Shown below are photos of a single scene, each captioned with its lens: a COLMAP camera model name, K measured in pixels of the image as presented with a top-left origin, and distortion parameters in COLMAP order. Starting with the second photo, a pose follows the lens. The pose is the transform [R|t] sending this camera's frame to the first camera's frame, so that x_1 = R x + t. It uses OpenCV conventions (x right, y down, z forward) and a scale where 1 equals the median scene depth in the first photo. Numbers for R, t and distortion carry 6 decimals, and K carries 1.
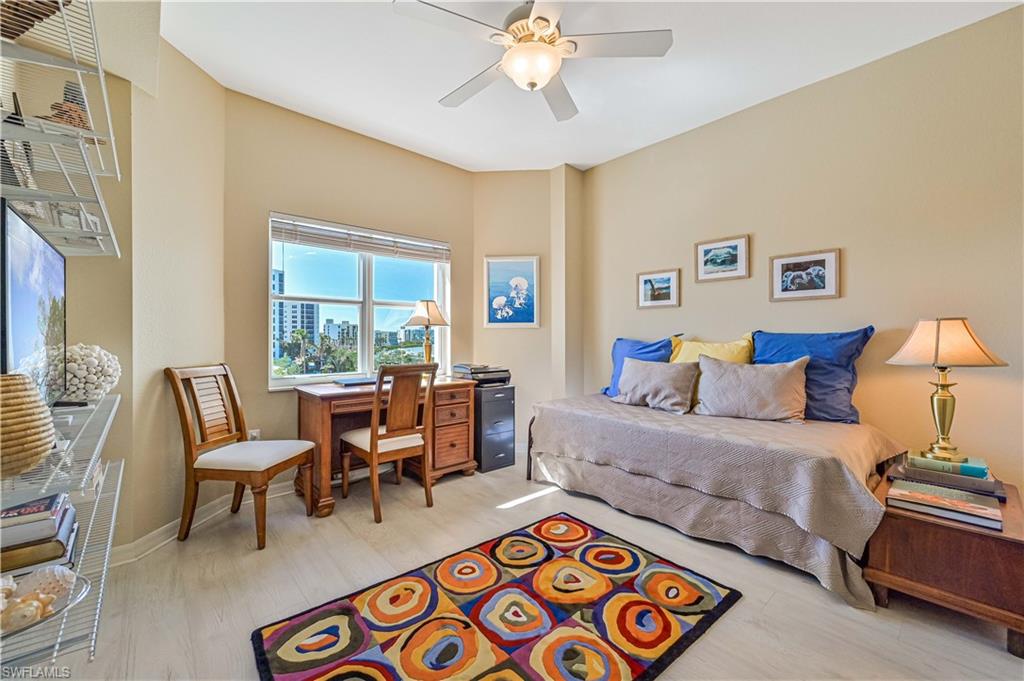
lens RADIAL K [[403.7, 0, 514.8], [0, 403.7, 340.2], [0, 0, 1]] dist [-0.001253, -0.000100]
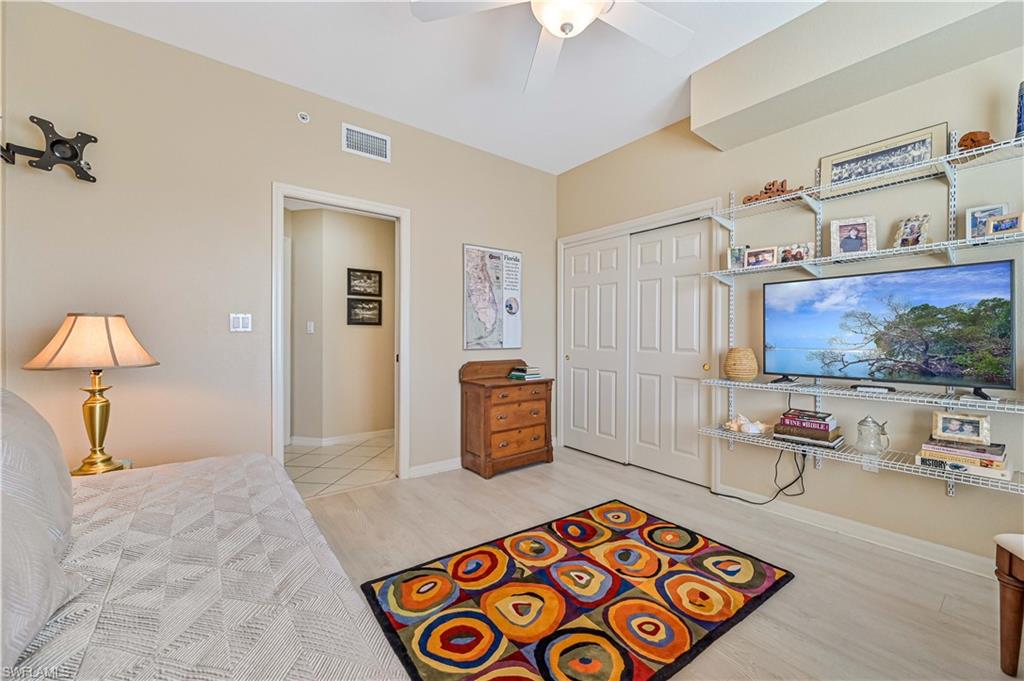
lens RADIAL K [[403.7, 0, 514.8], [0, 403.7, 340.2], [0, 0, 1]] dist [-0.001253, -0.000100]
pose [[-0.997404, -0.000254, 0.072014, 0.102470], [0.001087, 0.999827, 0.018575, -0.015515], [-0.072006, 0.018605, -0.997231, 2.087054]]
